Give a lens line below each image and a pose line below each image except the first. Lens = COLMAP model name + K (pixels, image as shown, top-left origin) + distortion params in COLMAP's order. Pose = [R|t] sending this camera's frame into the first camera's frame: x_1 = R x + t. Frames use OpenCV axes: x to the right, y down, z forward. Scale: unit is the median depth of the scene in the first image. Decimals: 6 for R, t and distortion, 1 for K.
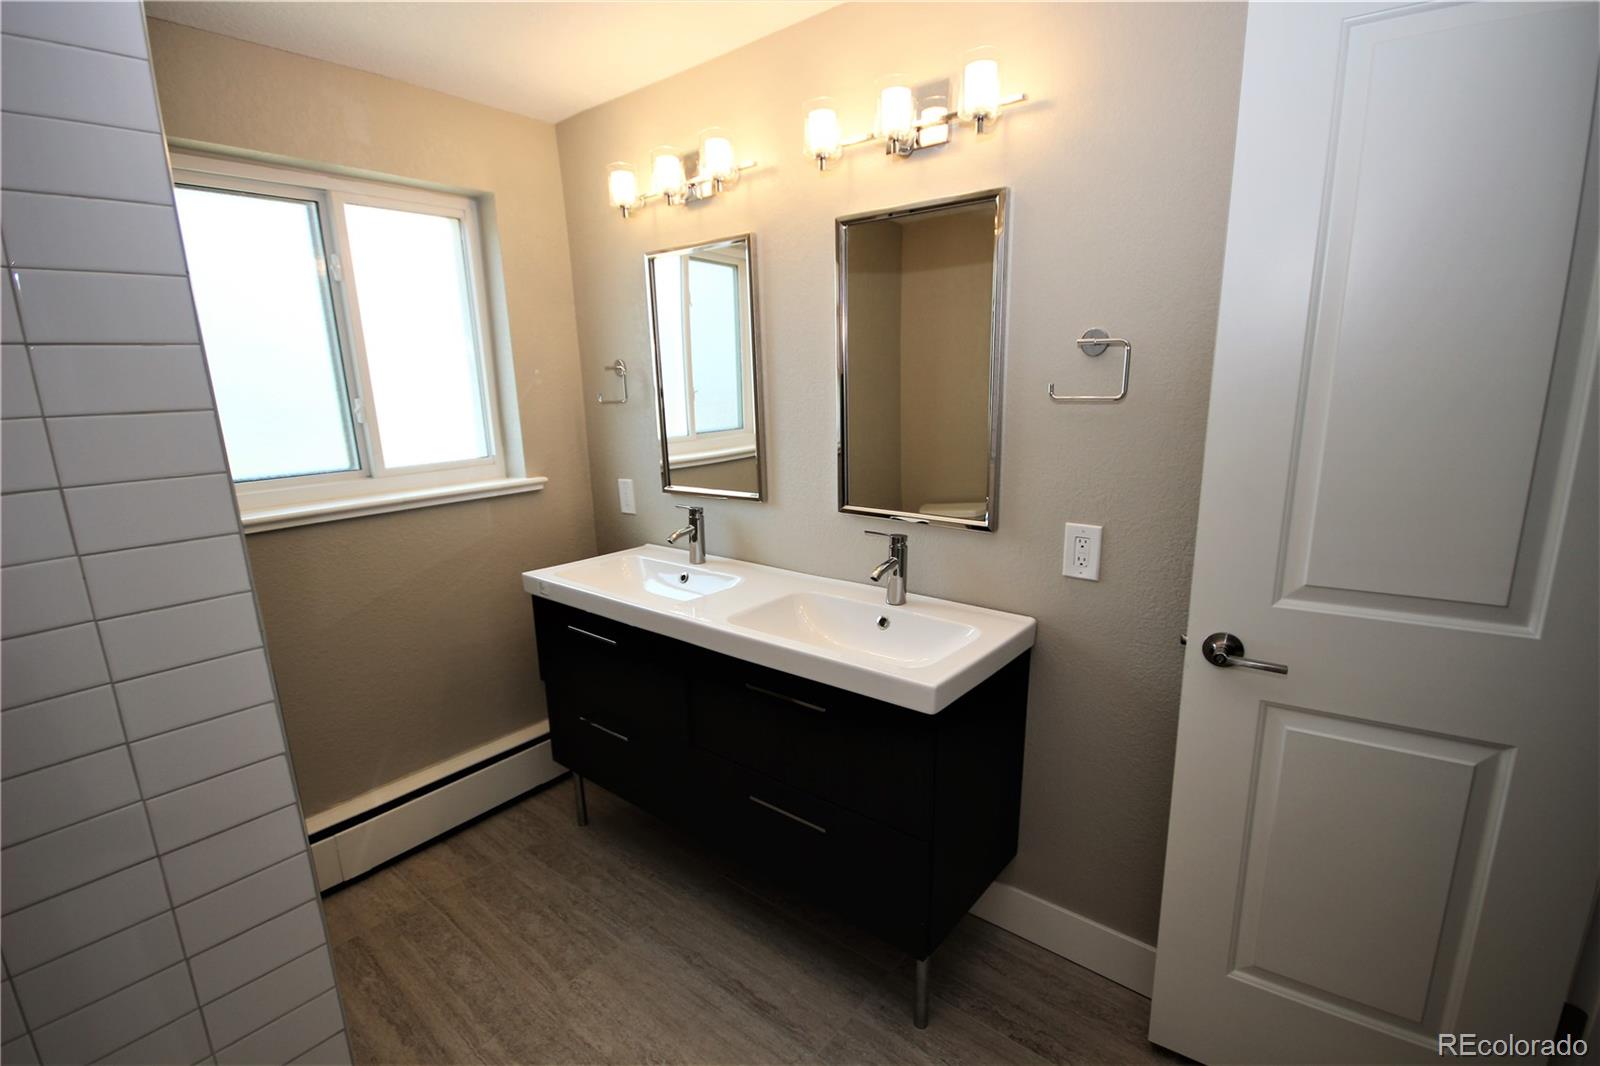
lens RADIAL K [[740.5, 0, 799.1], [0, 740.5, 553.4], [0, 0, 1]] dist [-0.002733, -0.000037]
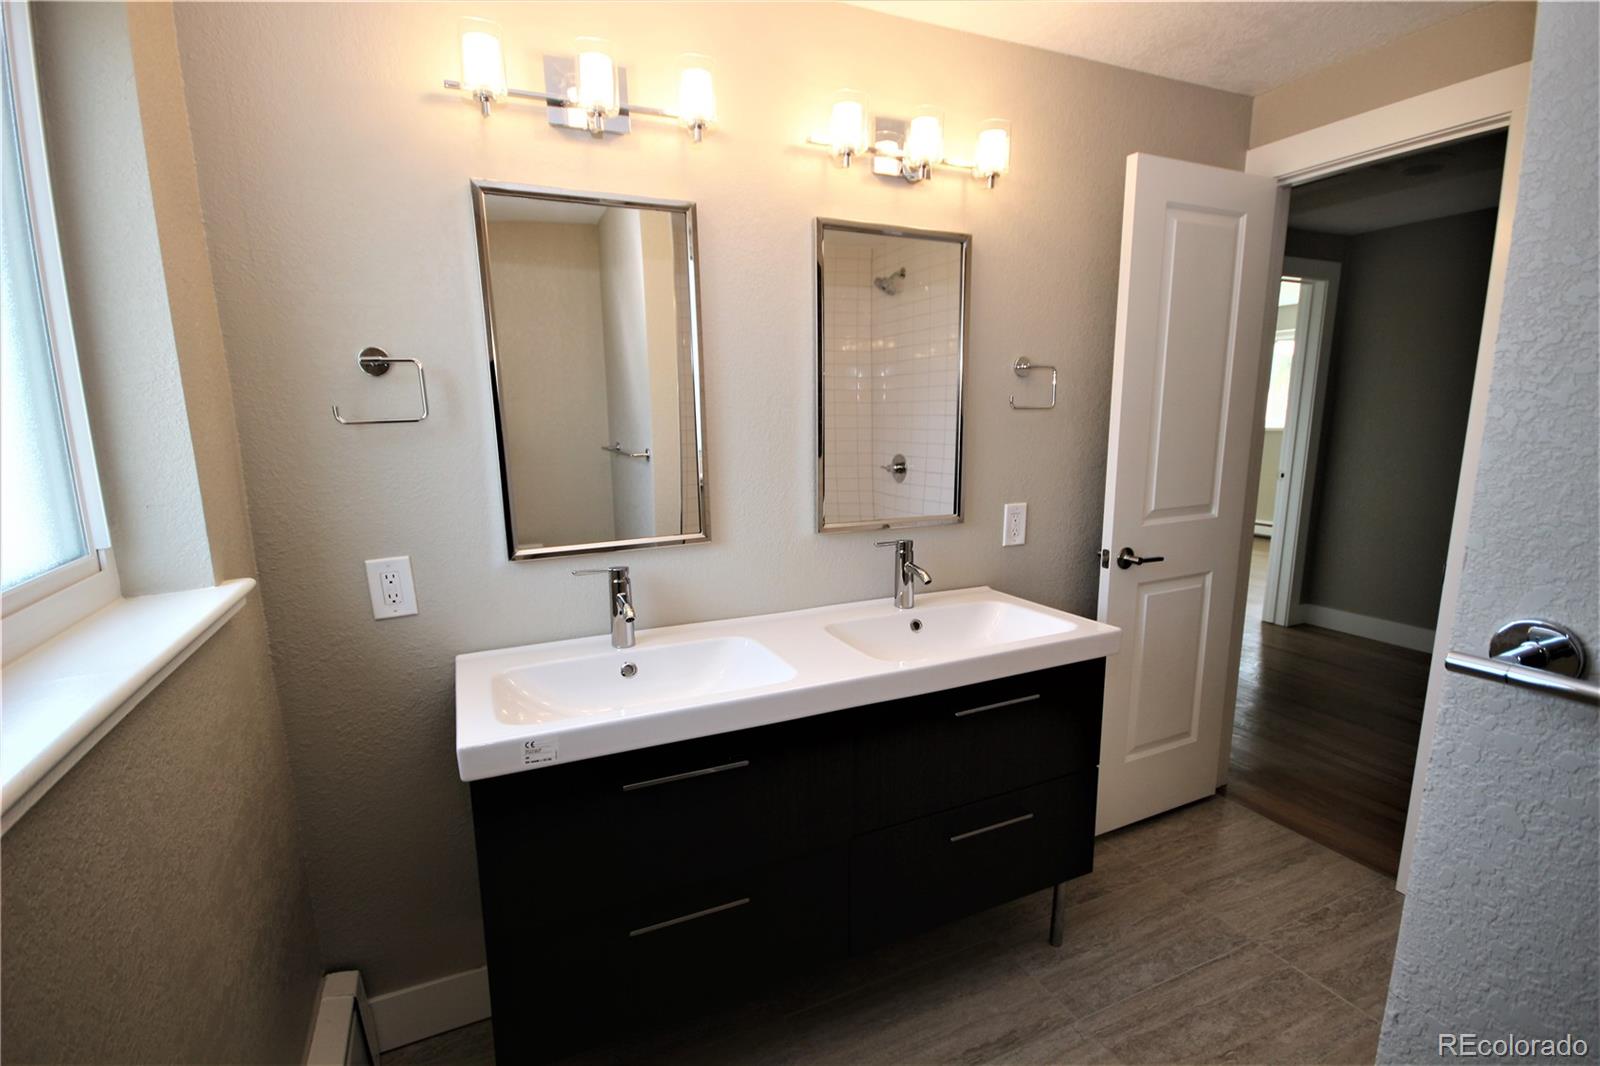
lens RADIAL K [[747.6, 0, 800.0], [0, 747.6, 533.0], [0, 0, 1]] dist [-0.002340, -0.000279]
pose [[0.441266, -0.154159, 0.884036, -0.896006], [0.202154, 0.976888, 0.069446, -0.143308], [-0.874310, 0.148067, 0.462232, 0.678576]]
